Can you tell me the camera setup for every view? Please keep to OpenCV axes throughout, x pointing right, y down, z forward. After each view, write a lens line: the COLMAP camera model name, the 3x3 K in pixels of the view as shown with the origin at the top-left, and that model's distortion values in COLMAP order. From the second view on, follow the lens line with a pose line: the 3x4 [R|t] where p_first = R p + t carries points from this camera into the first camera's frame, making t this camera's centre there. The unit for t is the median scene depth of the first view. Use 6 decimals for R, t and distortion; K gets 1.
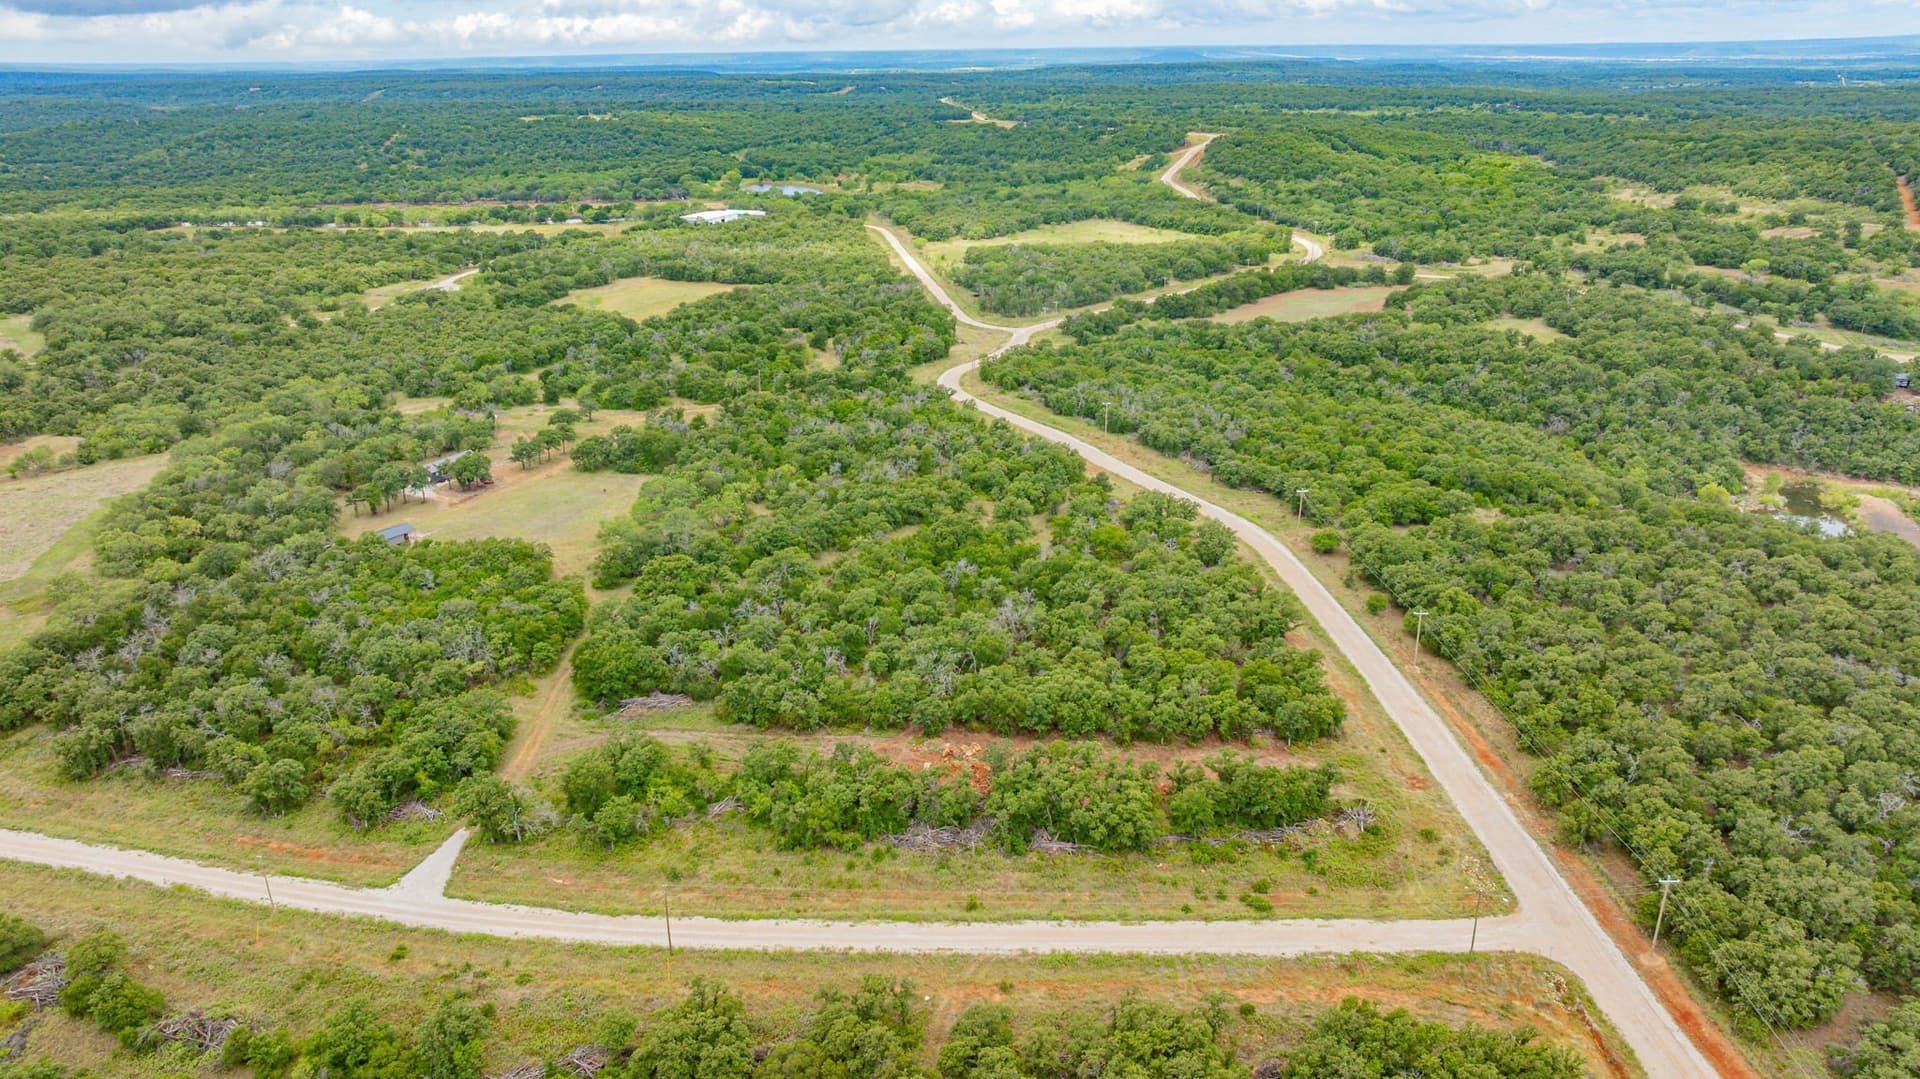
lens RADIAL K [[1352.2, 0, 958.5], [0, 1352.2, 538.6], [0, 0, 1]] dist [-0.033644, 0.025484]
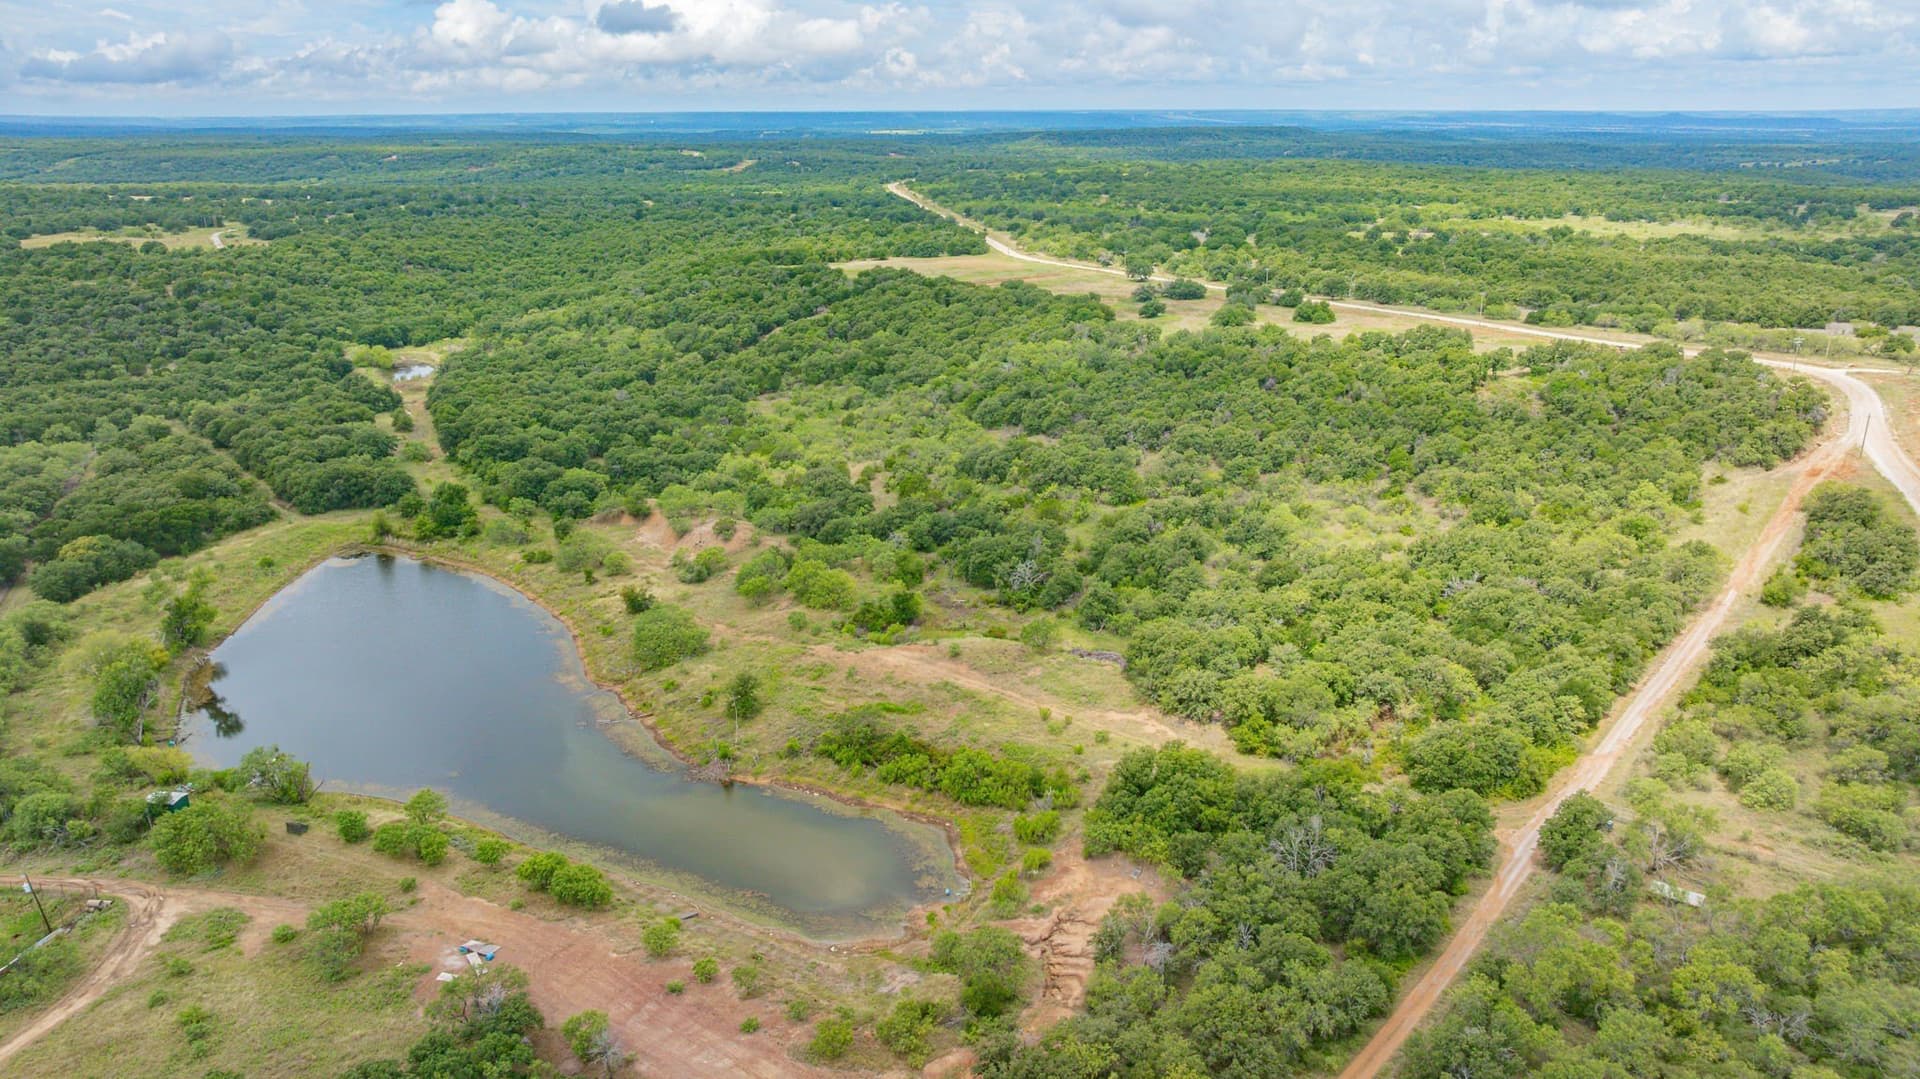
lens RADIAL K [[1352.2, 0, 961.2], [0, 1352.2, 535.3], [0, 0, 1]] dist [-0.033644, 0.025484]
pose [[0.997846, -0.010947, 0.064674, -0.042243], [0.013770, 0.998965, -0.043362, -0.263903], [-0.064132, 0.044159, 0.996964, 0.737743]]
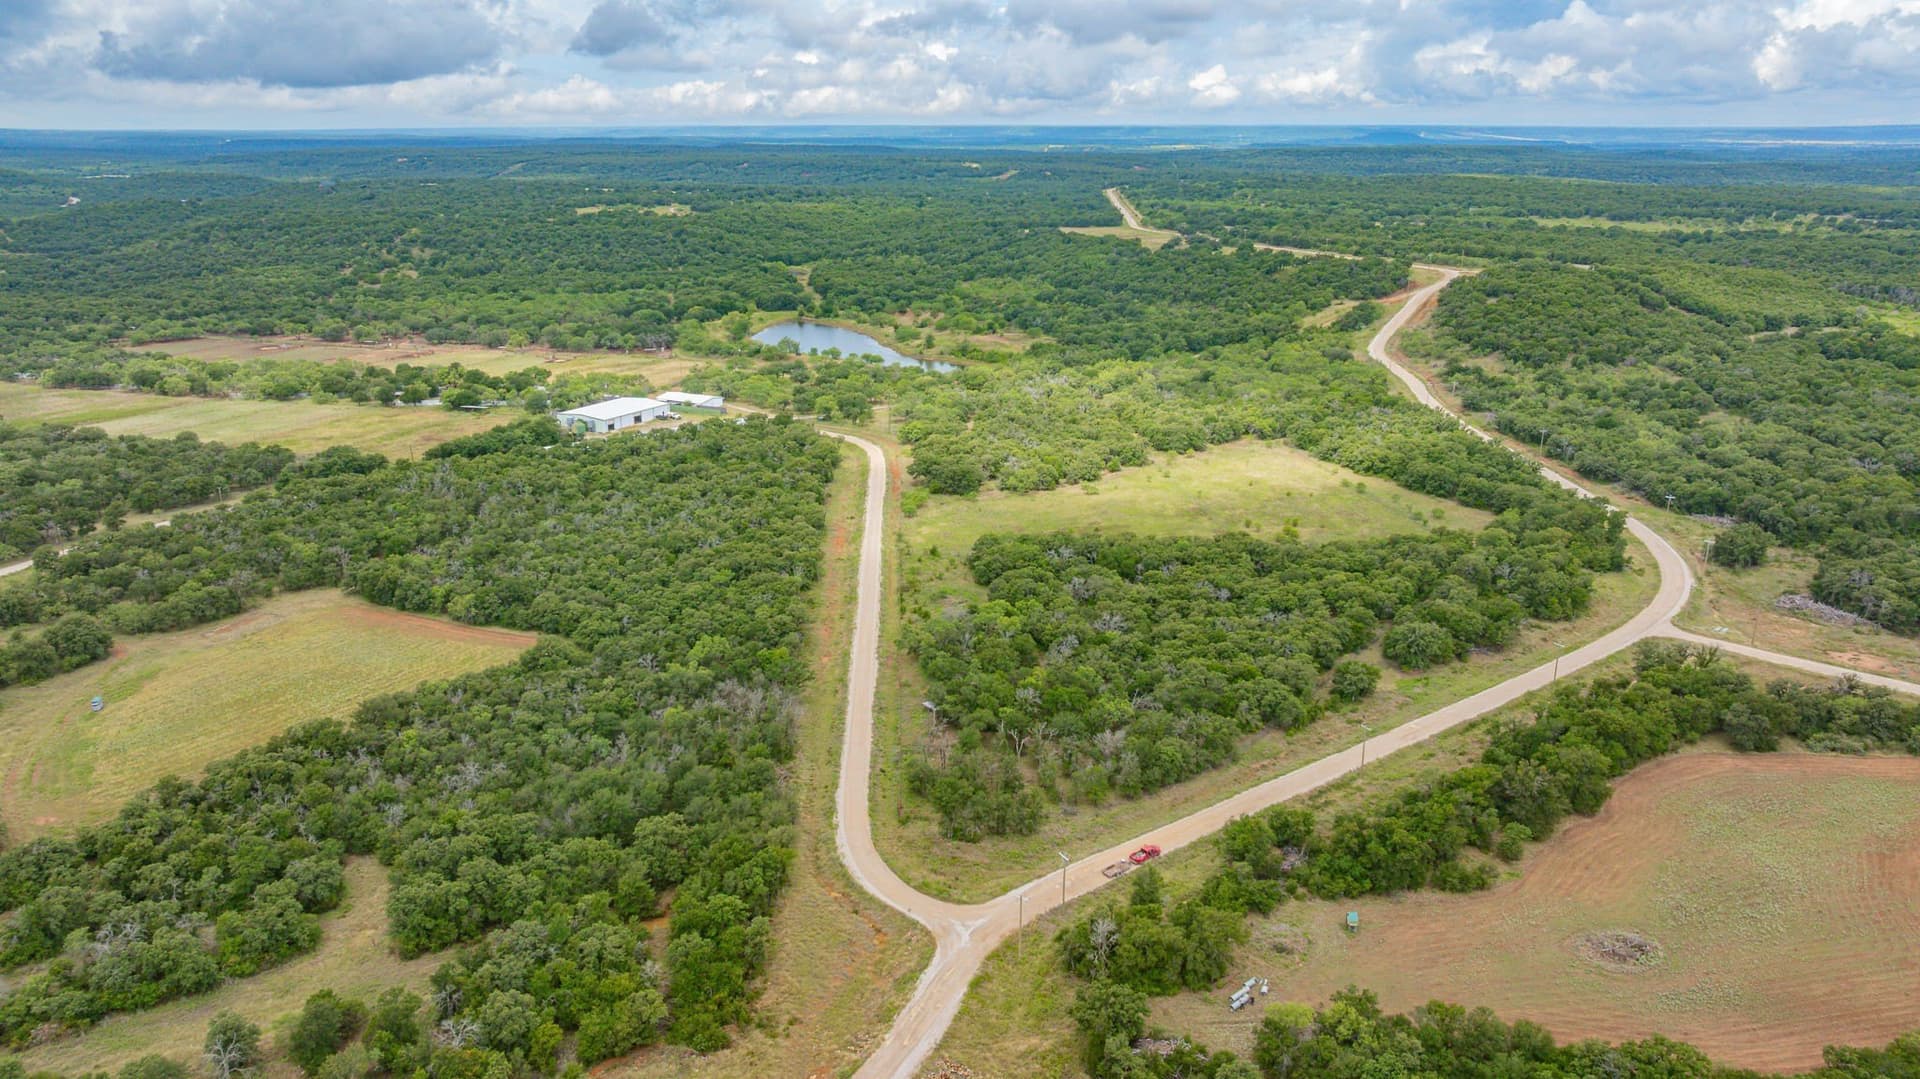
lens RADIAL K [[1352.2, 0, 968.3], [0, 1352.2, 547.6], [0, 0, 1]] dist [-0.033644, 0.025484]
pose [[0.990053, 0.053598, -0.130084, 0.045873], [-0.059150, 0.997479, -0.039199, -0.124458], [0.127655, 0.046503, 0.990728, 0.314531]]
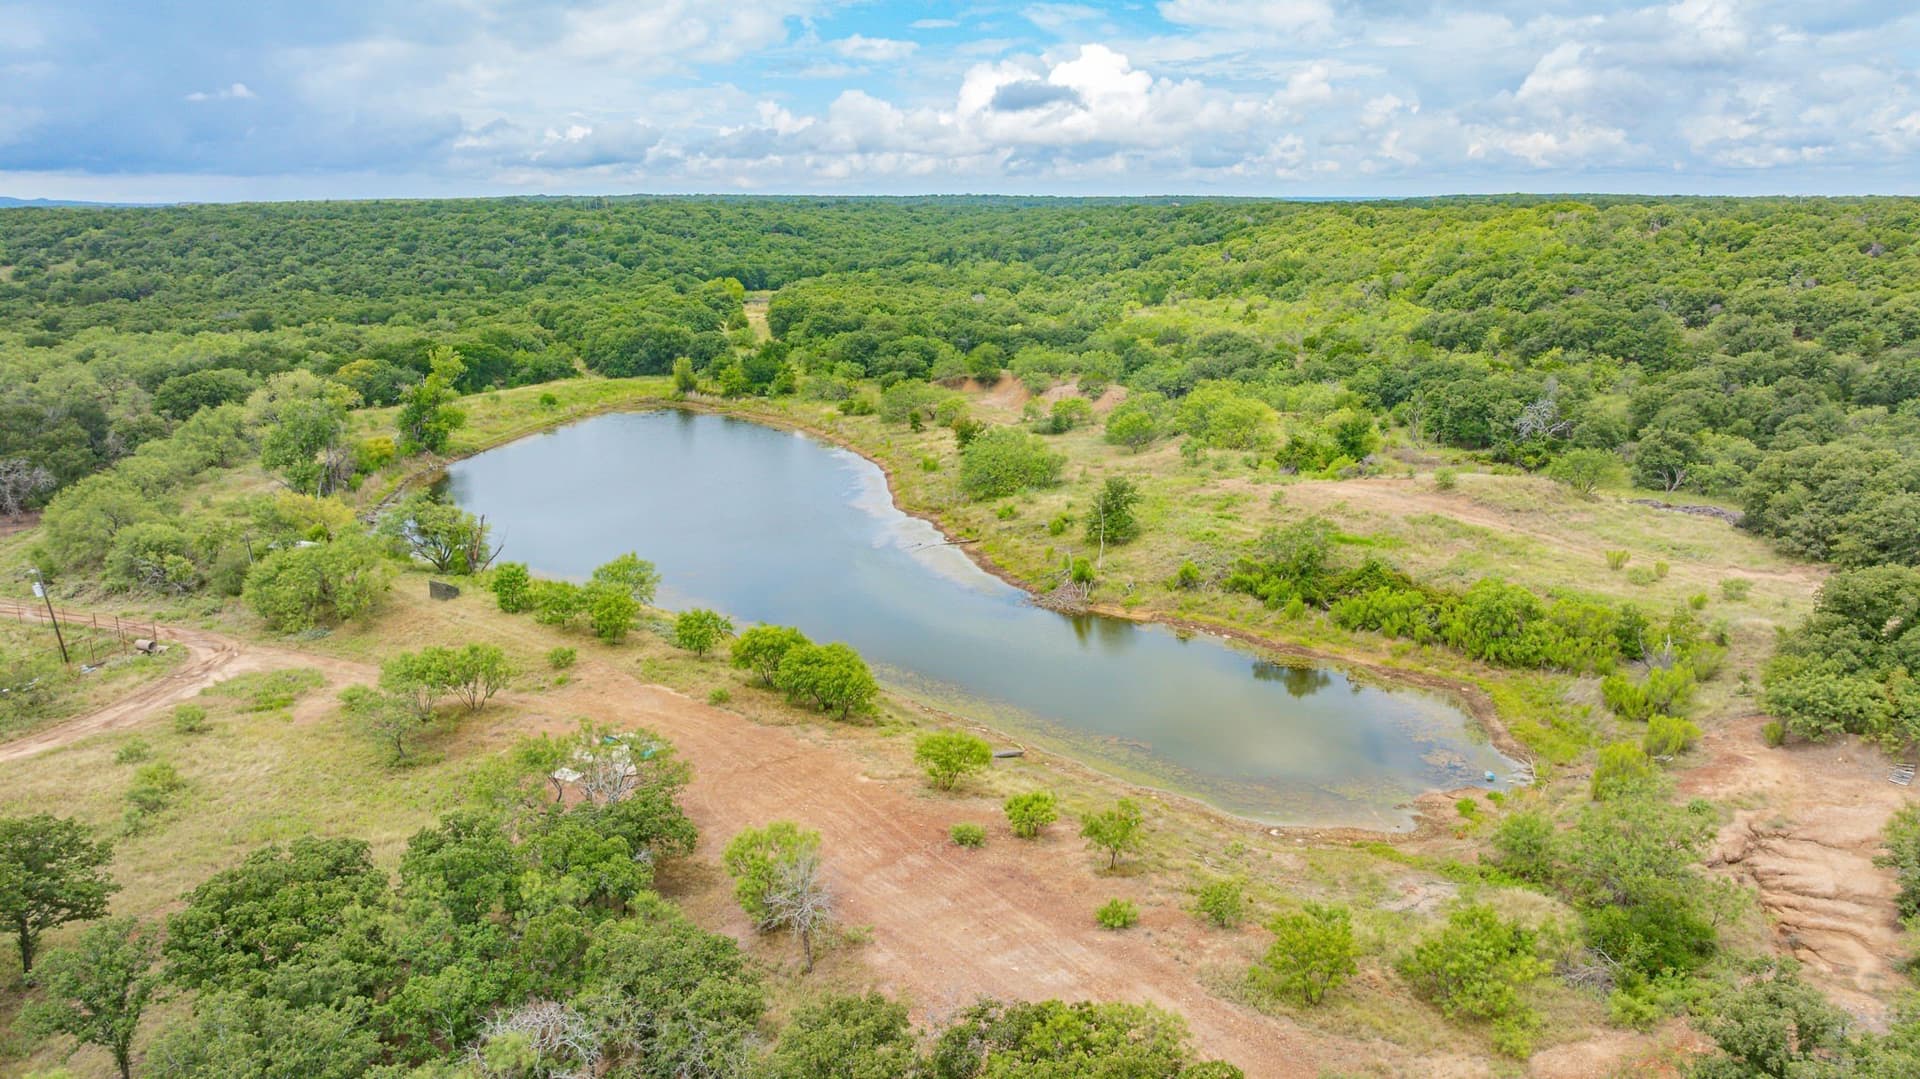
lens RADIAL K [[1352.2, 0, 957.4], [0, 1352.2, 533.4], [0, 0, 1]] dist [-0.033644, 0.025484]
pose [[0.979051, 0.057449, -0.195343, -0.051416], [-0.077899, 0.992067, -0.098667, -0.230945], [0.188125, 0.111818, 0.975759, 0.813474]]
